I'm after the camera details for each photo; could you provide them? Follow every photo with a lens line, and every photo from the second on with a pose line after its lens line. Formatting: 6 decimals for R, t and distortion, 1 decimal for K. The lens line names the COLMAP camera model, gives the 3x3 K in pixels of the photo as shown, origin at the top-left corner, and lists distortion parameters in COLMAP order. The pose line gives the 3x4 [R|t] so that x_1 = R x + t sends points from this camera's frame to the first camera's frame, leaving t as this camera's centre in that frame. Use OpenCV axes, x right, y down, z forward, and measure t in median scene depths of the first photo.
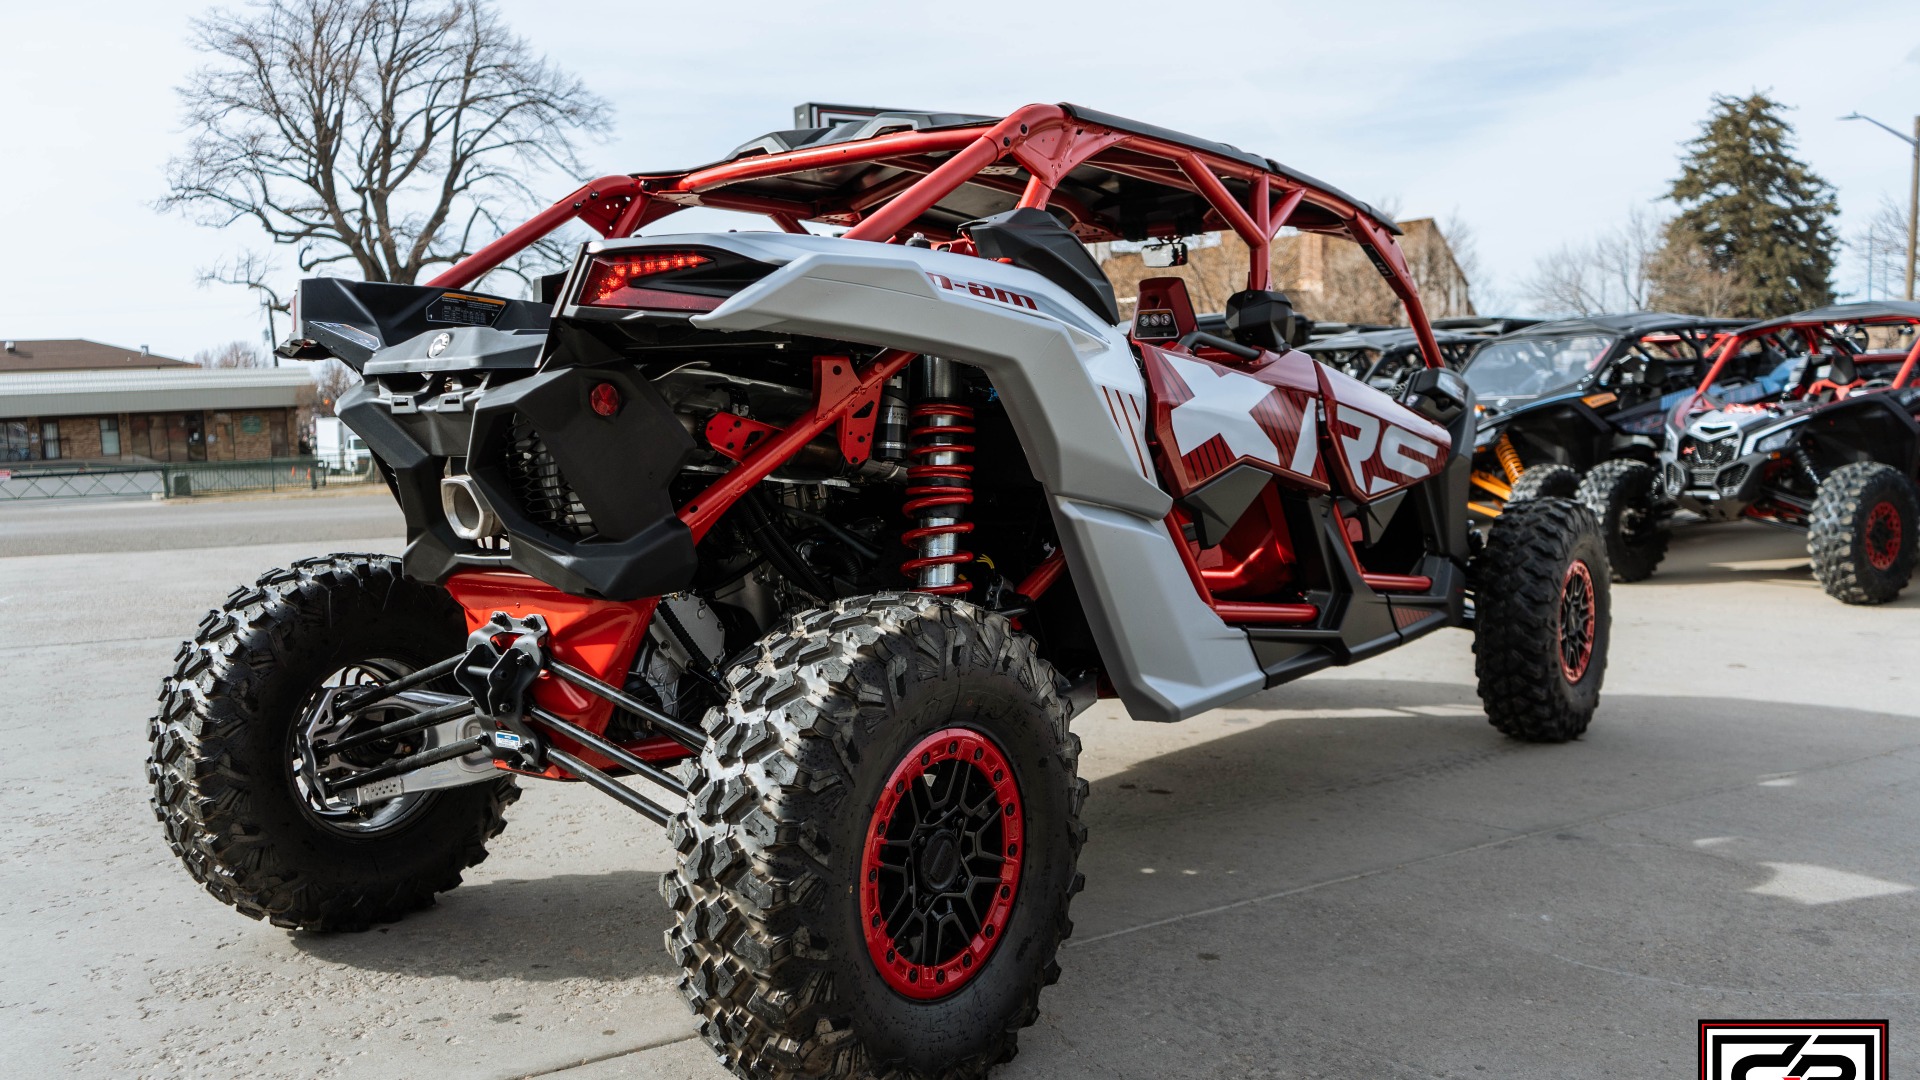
lens RADIAL K [[1571.7, 0, 954.5], [0, 1571.7, 538.6], [0, 0, 1]] dist [-0.007006, 0.001313]
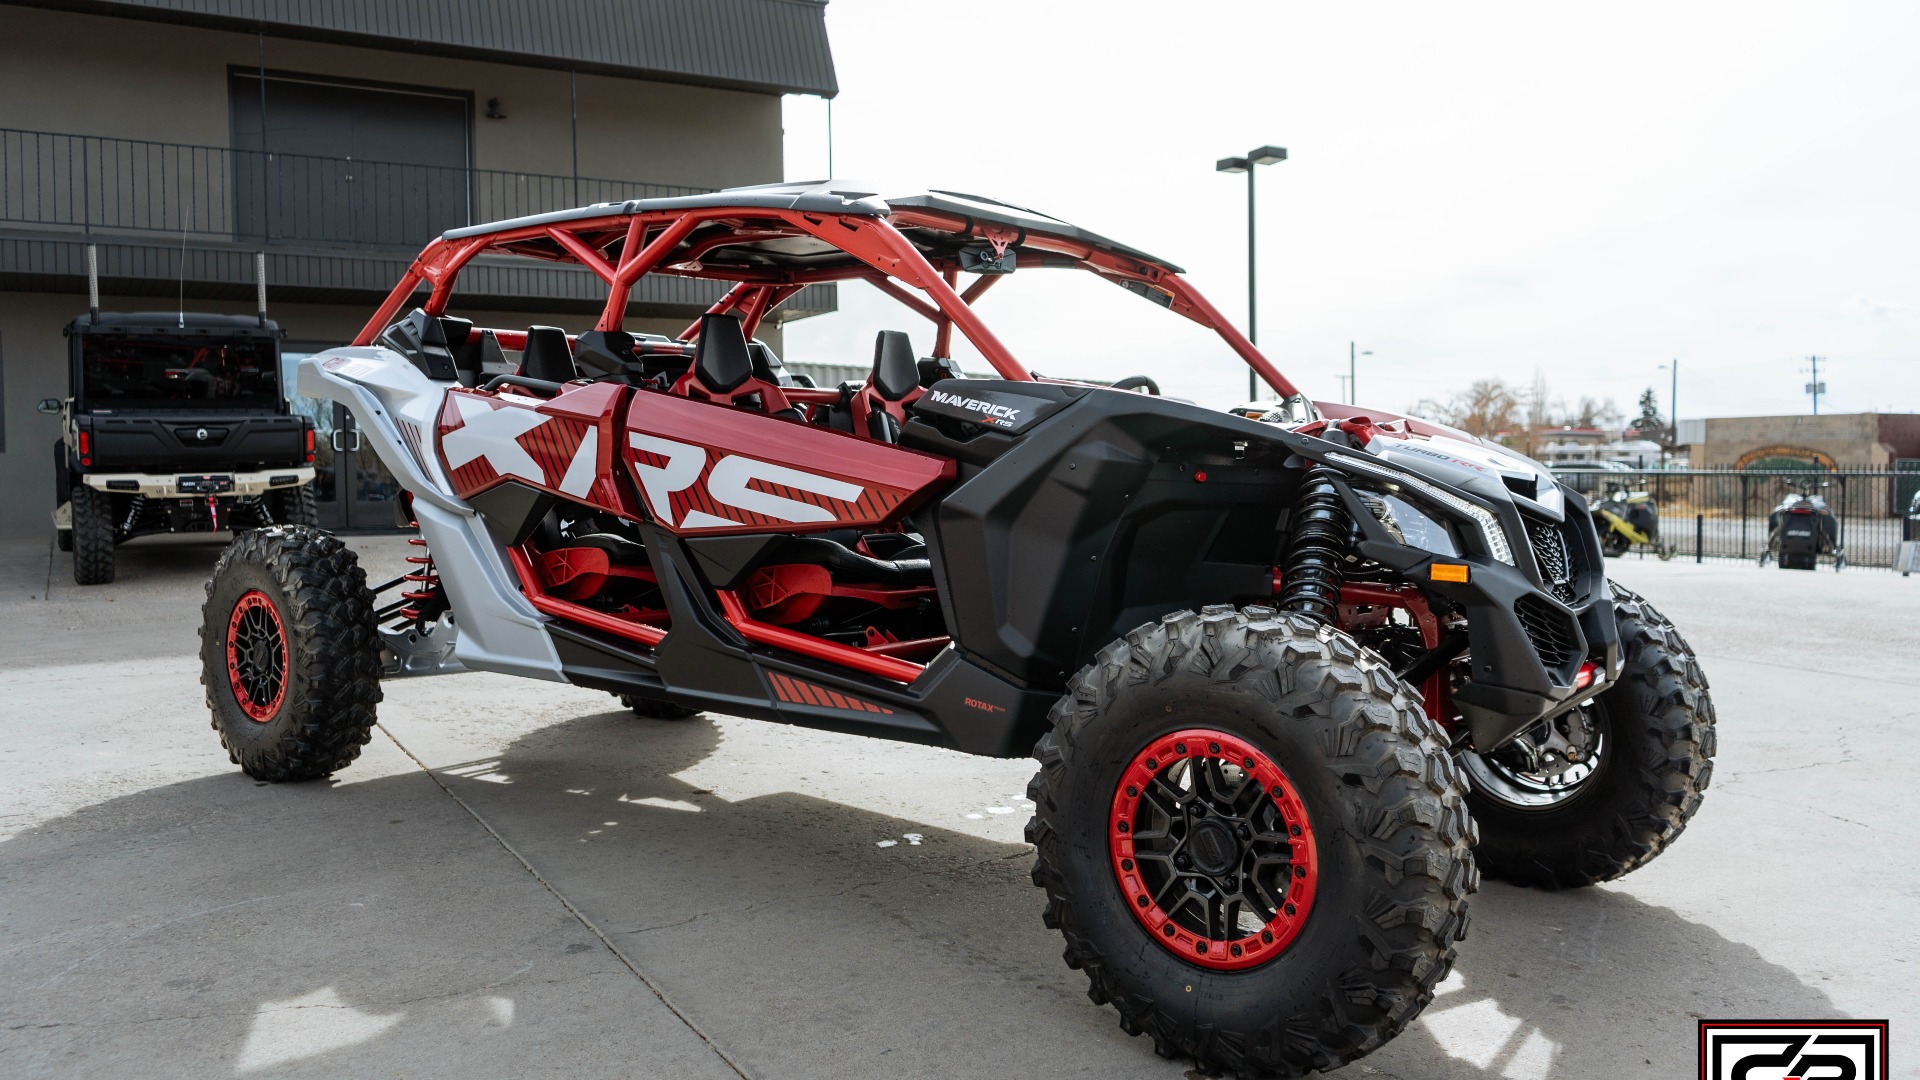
lens RADIAL K [[1571.7, 0, 954.5], [0, 1571.7, 538.6], [0, 0, 1]] dist [-0.007006, 0.001313]
pose [[-0.053972, 0.074613, -0.995751, 0.112753], [-0.085068, 0.993236, 0.079036, -0.010421], [0.994912, 0.088972, -0.047259, 0.114959]]
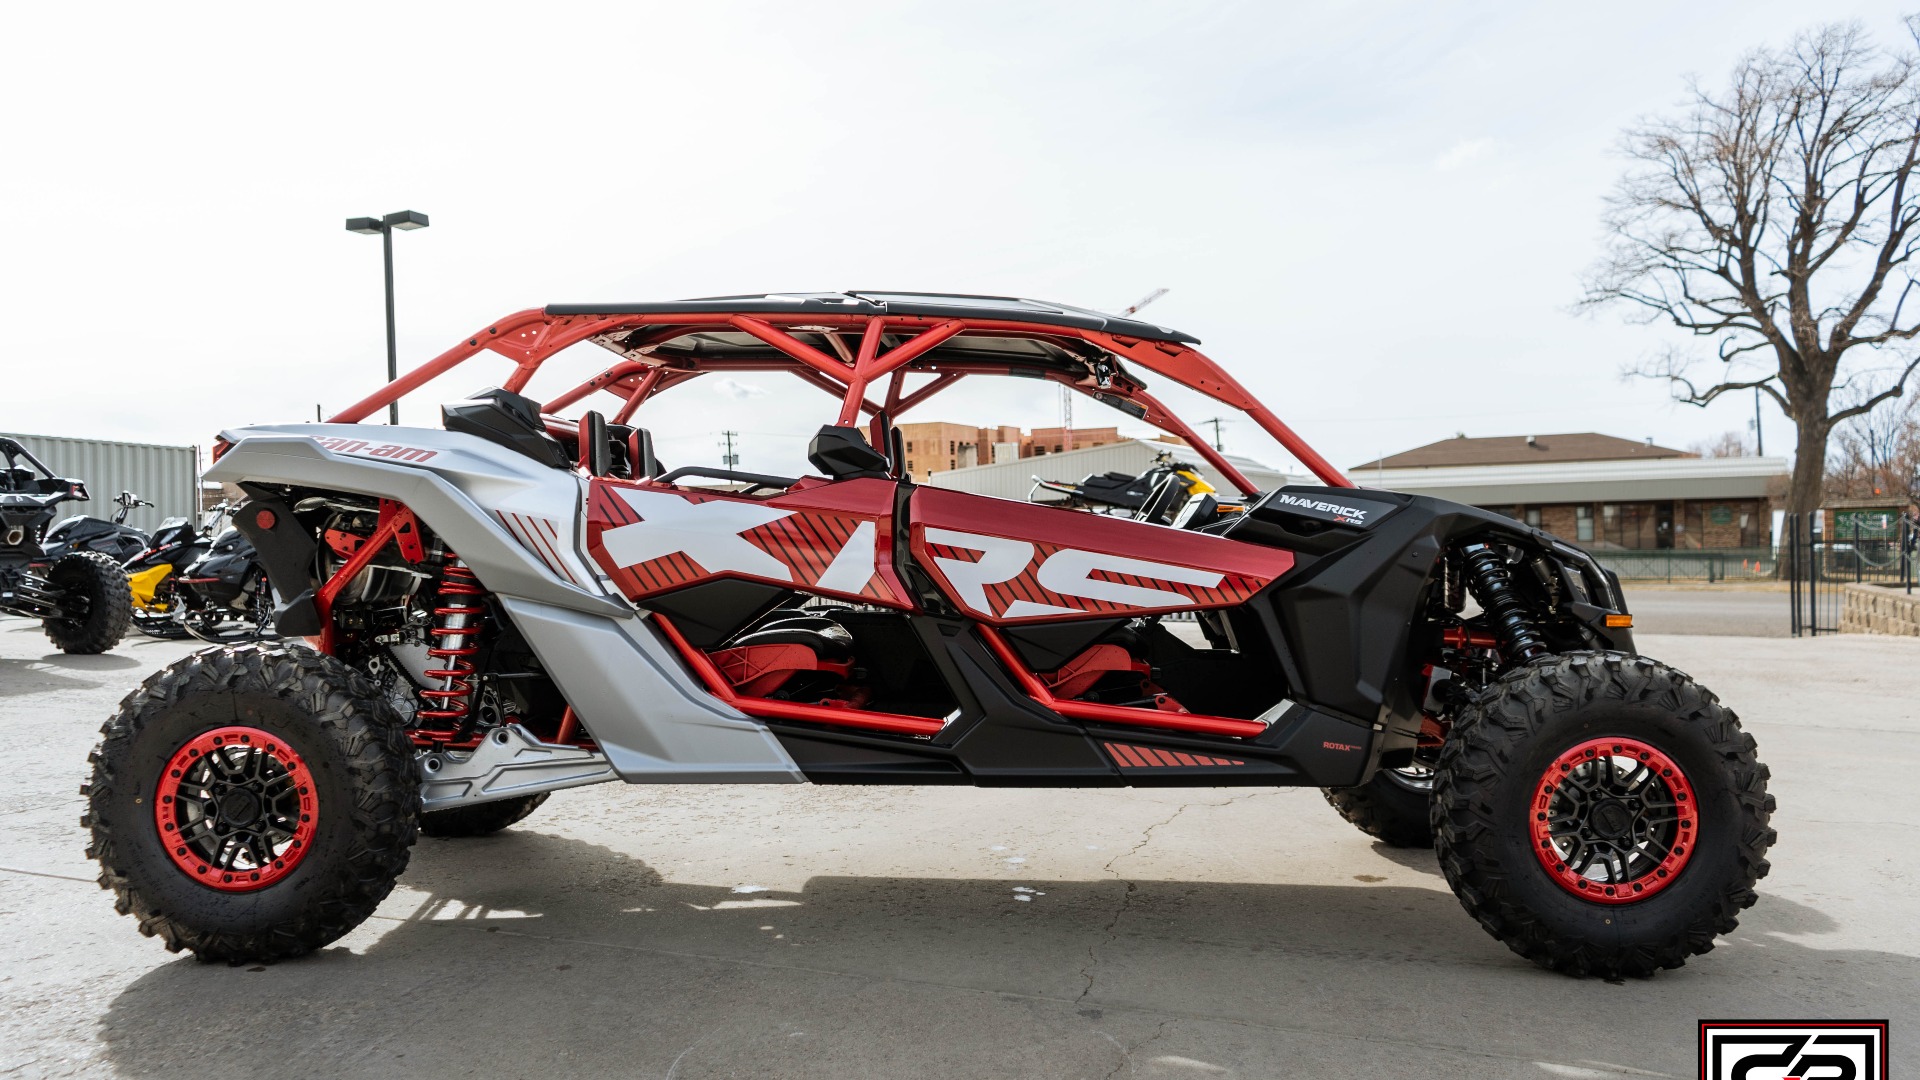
lens RADIAL K [[1571.7, 0, 954.5], [0, 1571.7, 538.6], [0, 0, 1]] dist [-0.007006, 0.001313]
pose [[0.592313, 0.029600, -0.805164, 0.099711], [-0.074575, 0.997049, -0.018207, -0.005509], [0.802249, 0.070829, 0.592773, 0.036468]]
